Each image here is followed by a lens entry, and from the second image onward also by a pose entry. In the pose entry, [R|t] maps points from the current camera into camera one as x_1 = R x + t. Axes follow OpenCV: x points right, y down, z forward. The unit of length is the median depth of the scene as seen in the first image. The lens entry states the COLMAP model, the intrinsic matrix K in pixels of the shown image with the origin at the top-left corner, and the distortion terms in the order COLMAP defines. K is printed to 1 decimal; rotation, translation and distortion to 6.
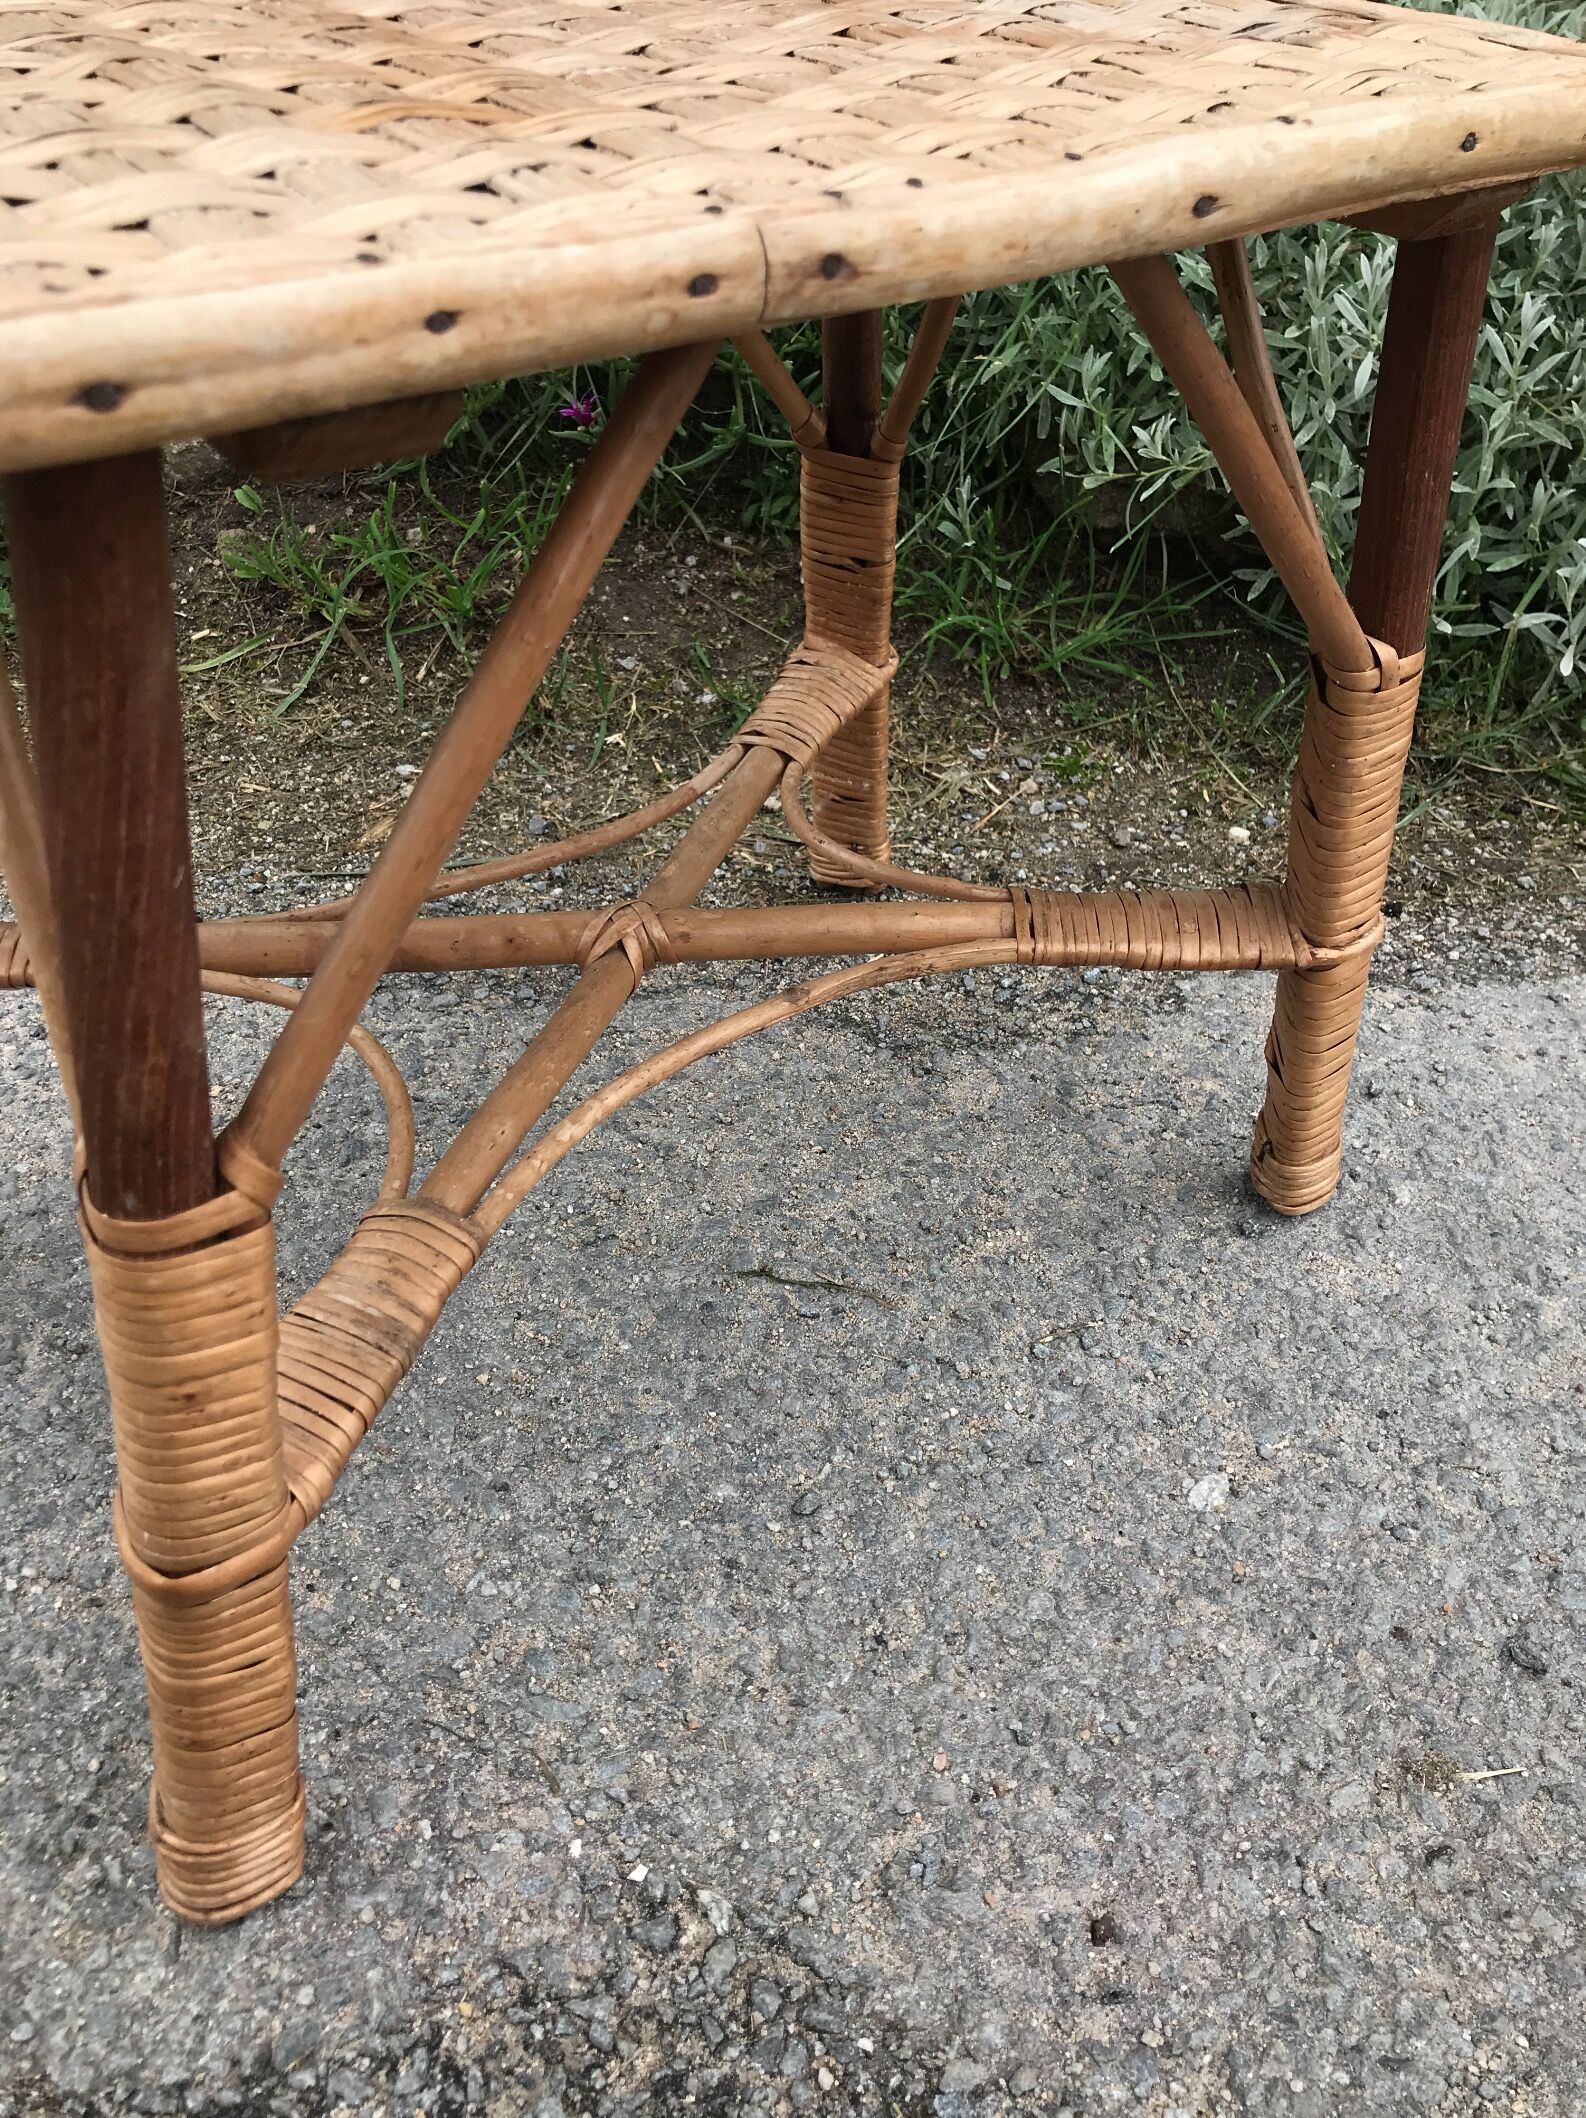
lens RADIAL K [[1774.1, 0, 795.3], [0, 1774.1, 1041.1], [0, 0, 1]] dist [0.010816, 0.003587]
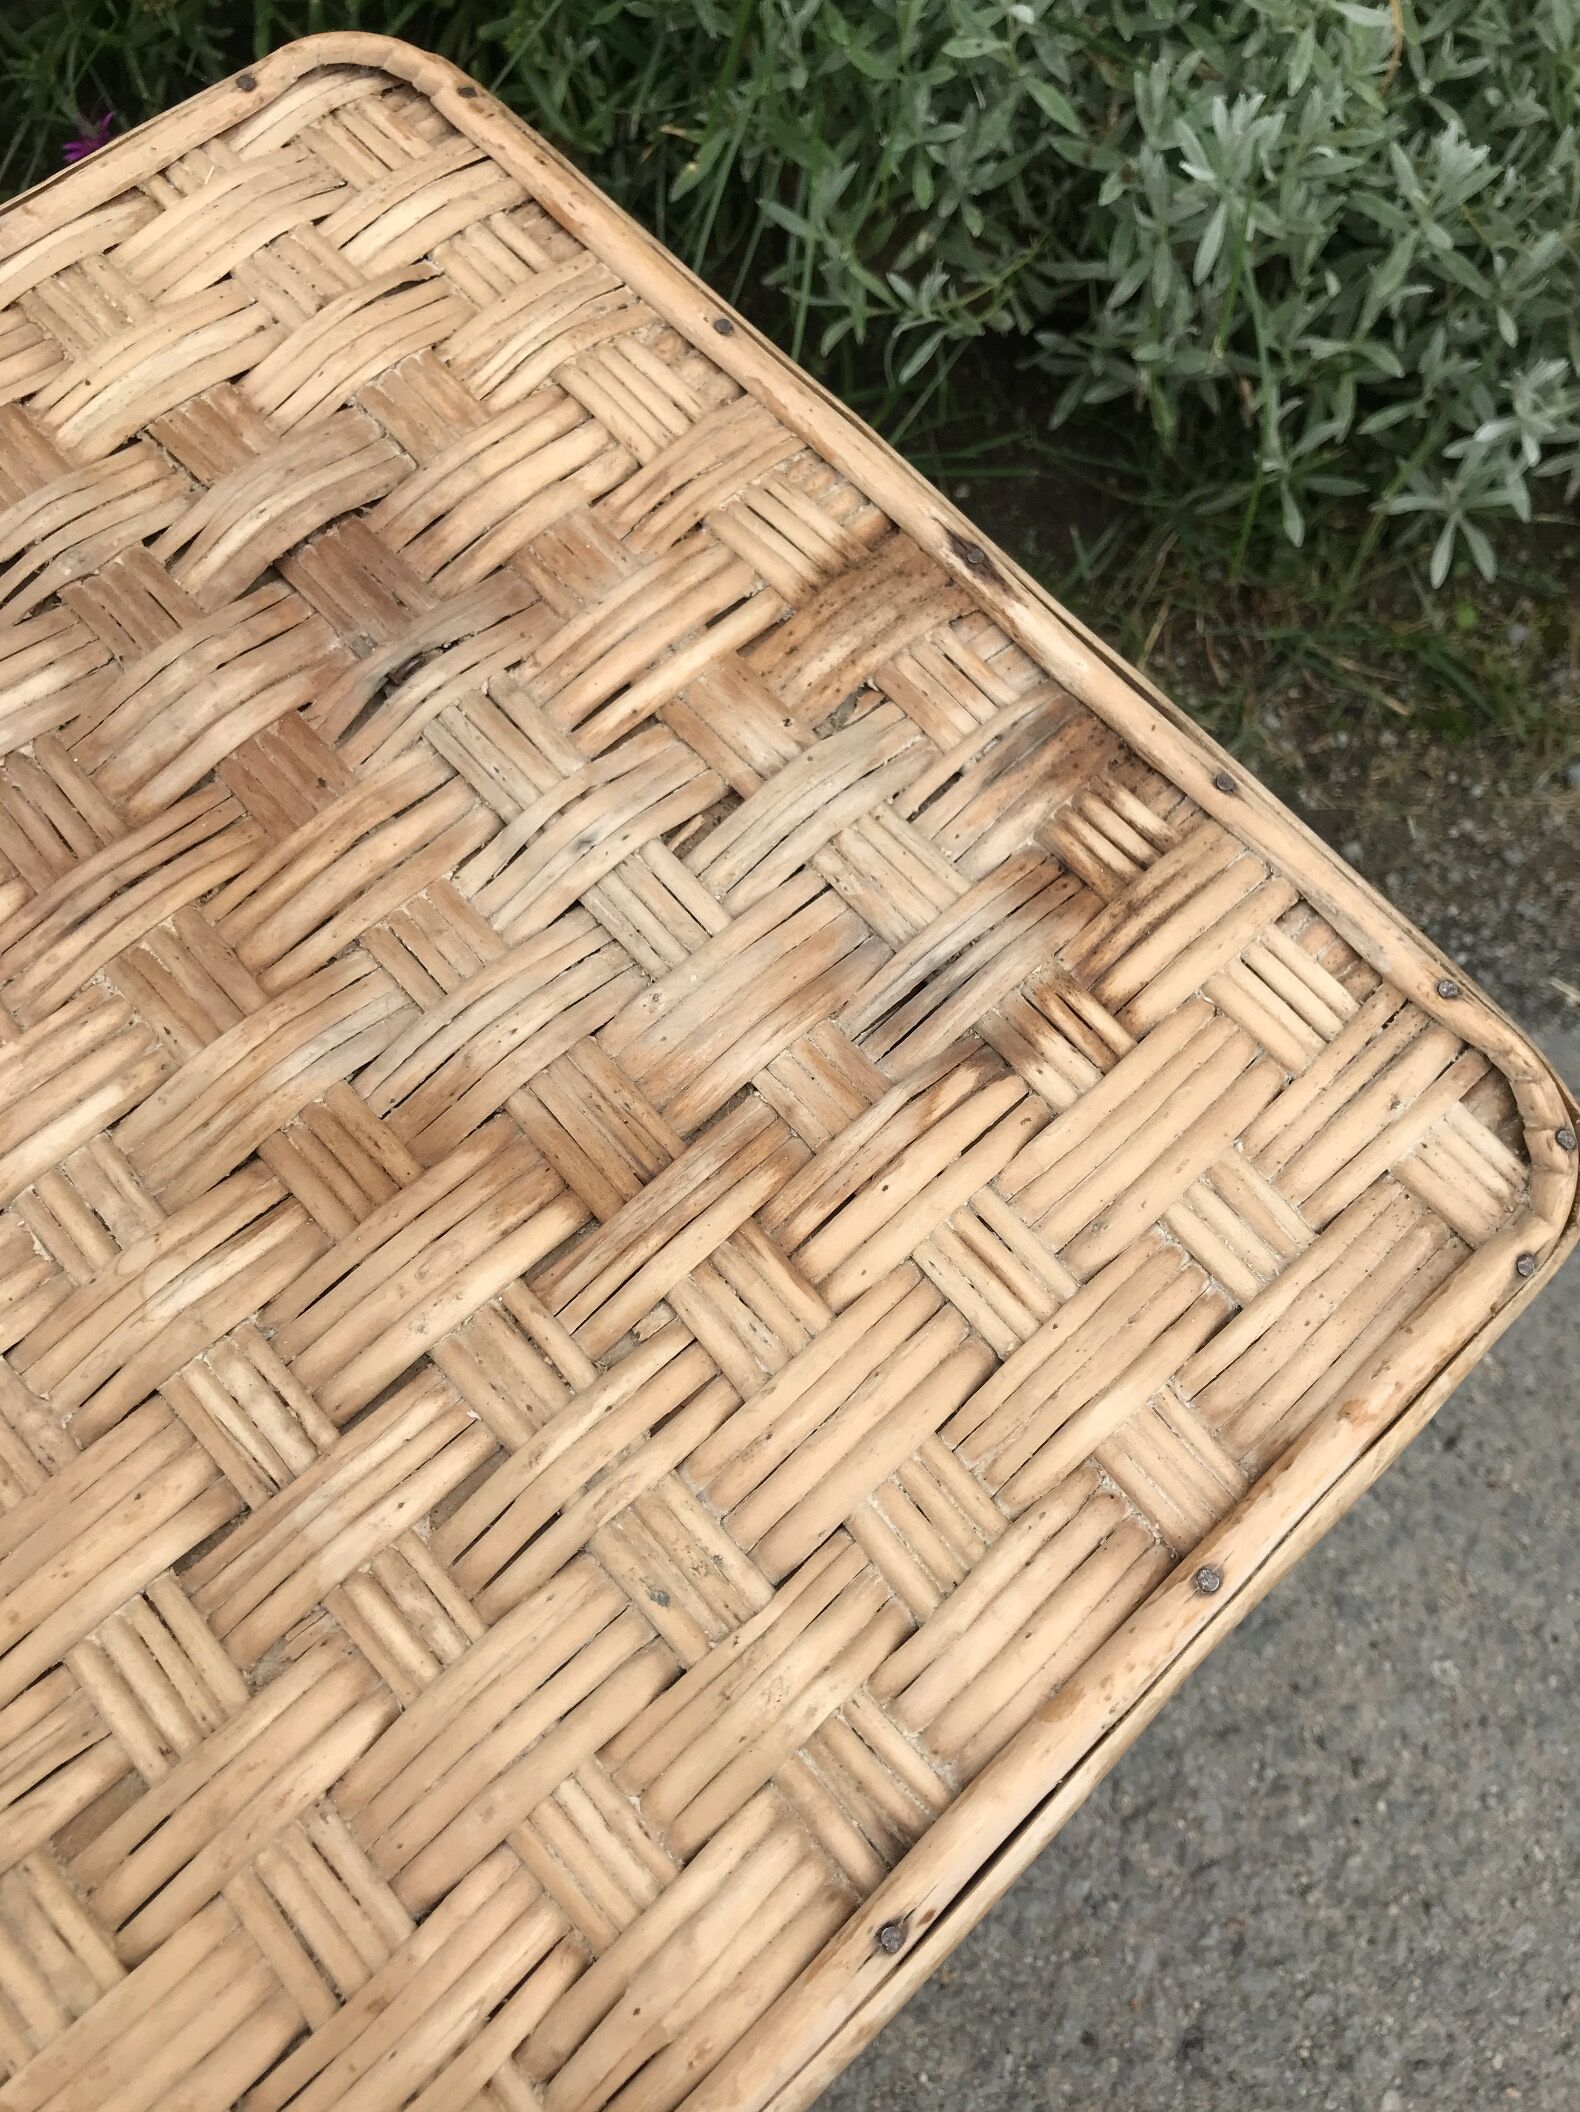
lens RADIAL K [[1769.1, 0, 784.2], [0, 1769.1, 1051.1], [0, 0, 1]] dist [0.010816, 0.003587]
pose [[0.995949, -0.074223, 0.050752, 0.144143], [0.037249, 0.854307, 0.518433, -0.732961], [-0.081837, -0.514442, 0.853611, 0.398770]]
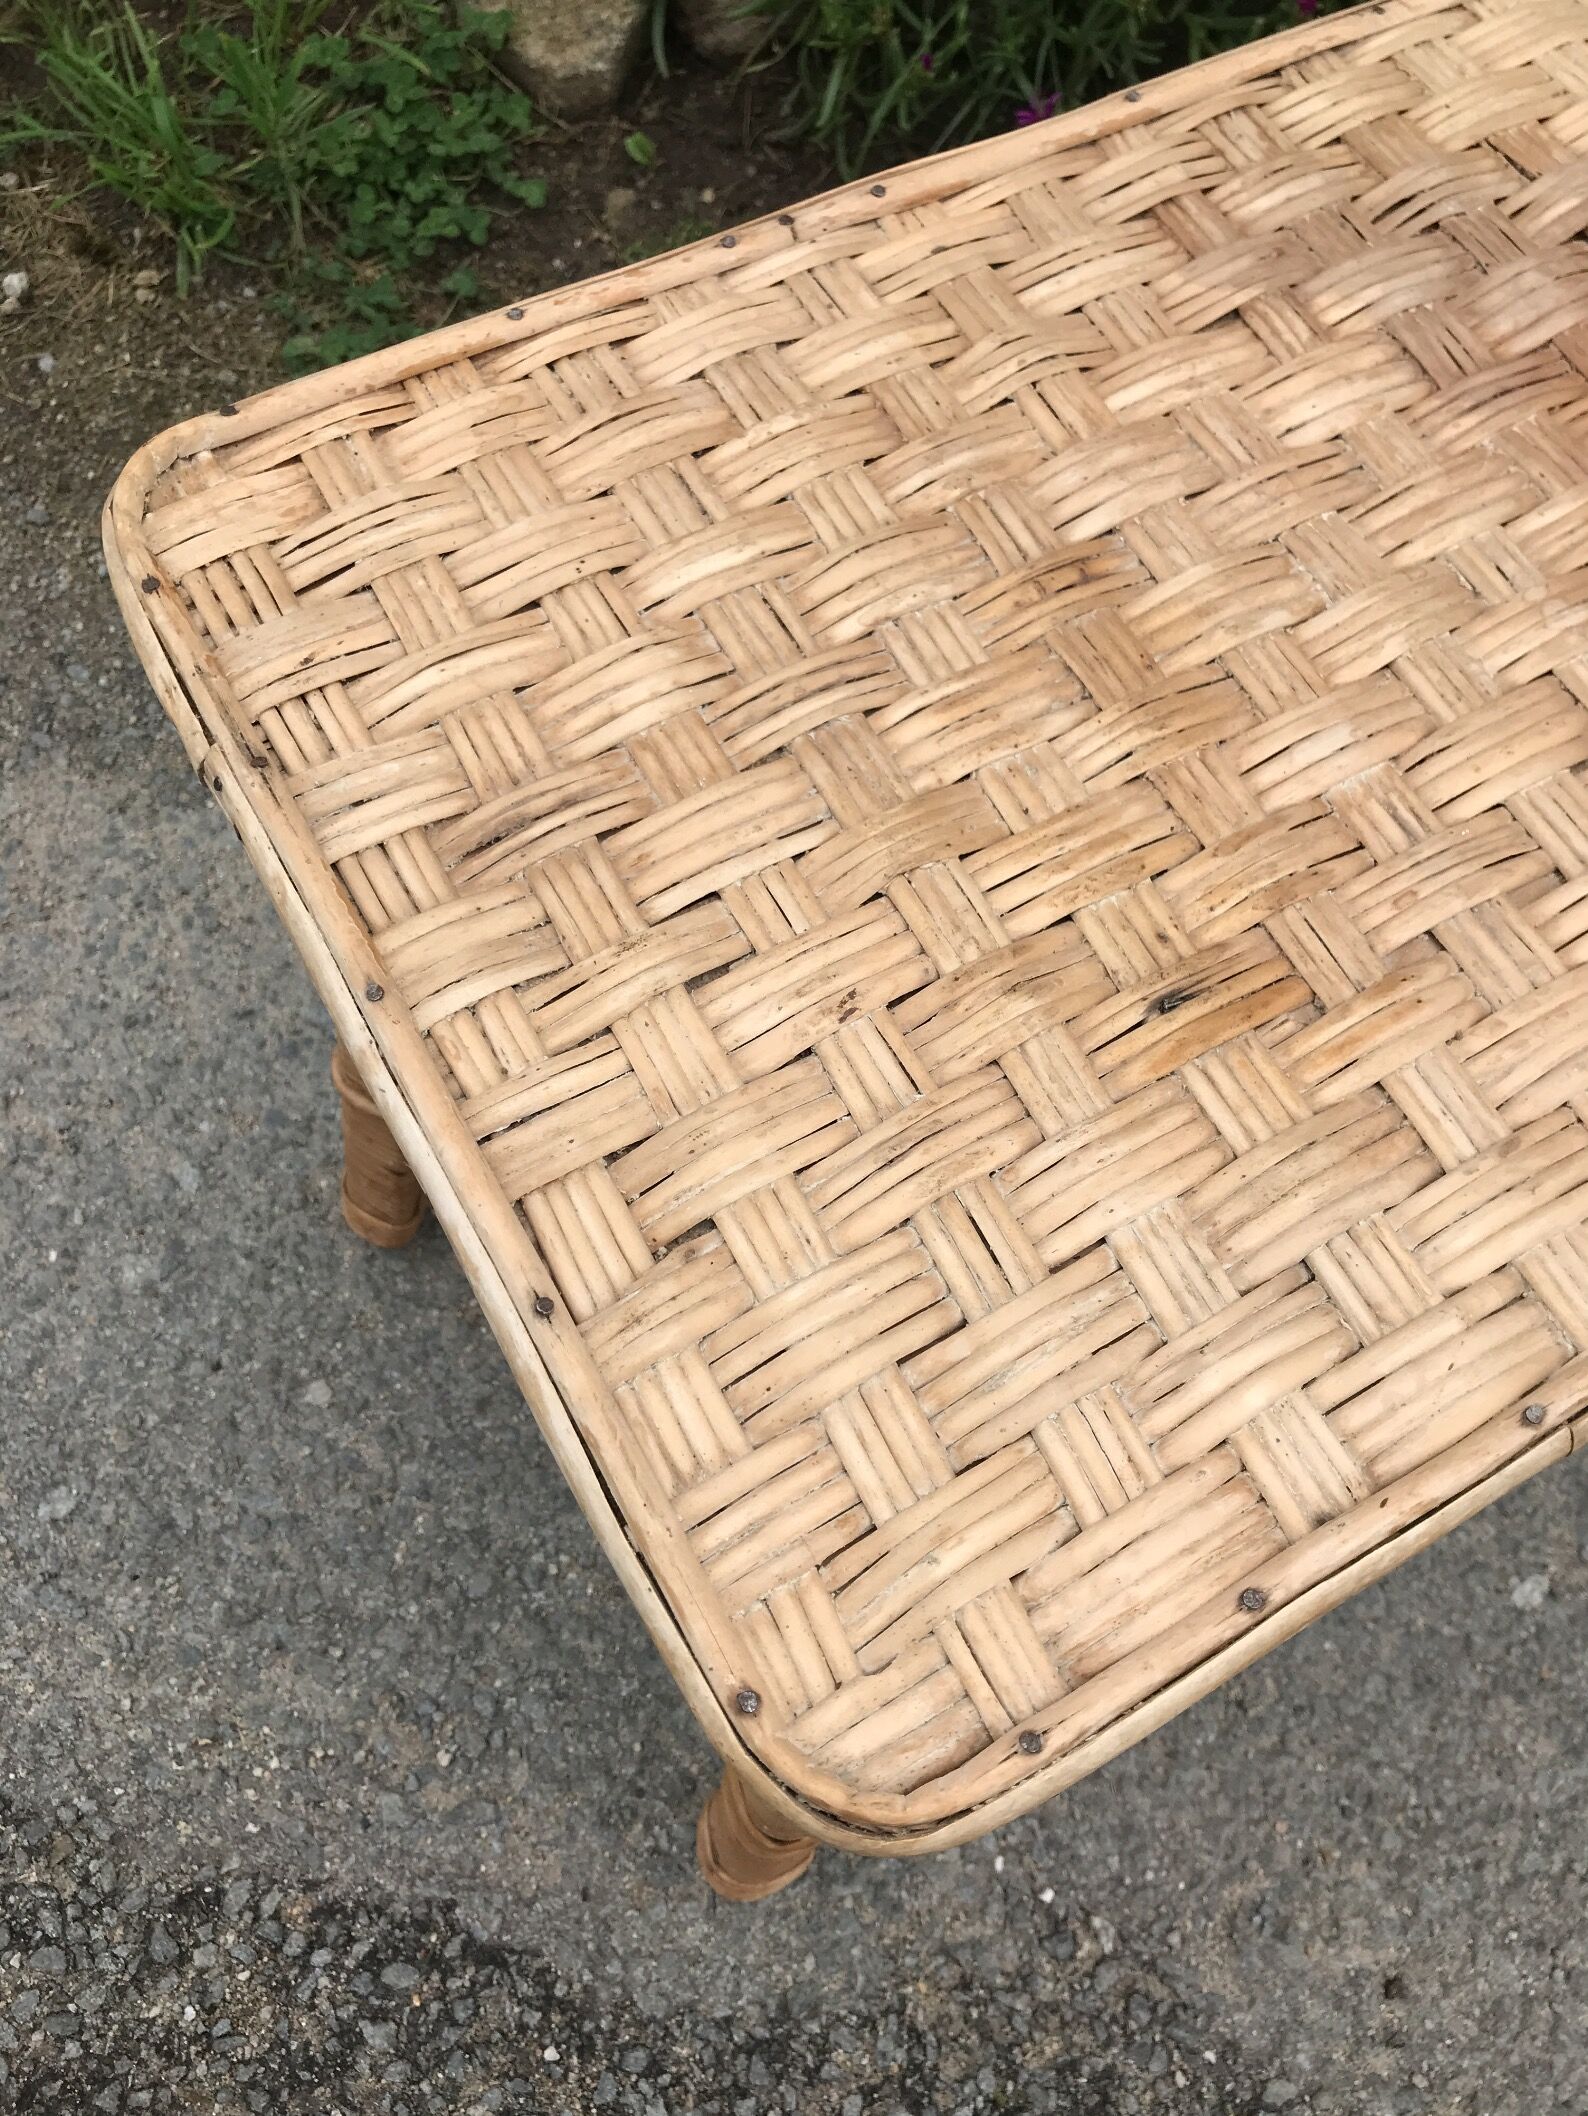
lens RADIAL K [[1772.4, 0, 801.5], [0, 1772.4, 1048.2], [0, 0, 1]] dist [0.010816, 0.003587]
pose [[0.990429, 0.123583, -0.061459, -0.229491], [-0.085277, 0.898050, 0.431549, -0.566524], [0.108525, -0.422178, 0.899993, 0.044314]]
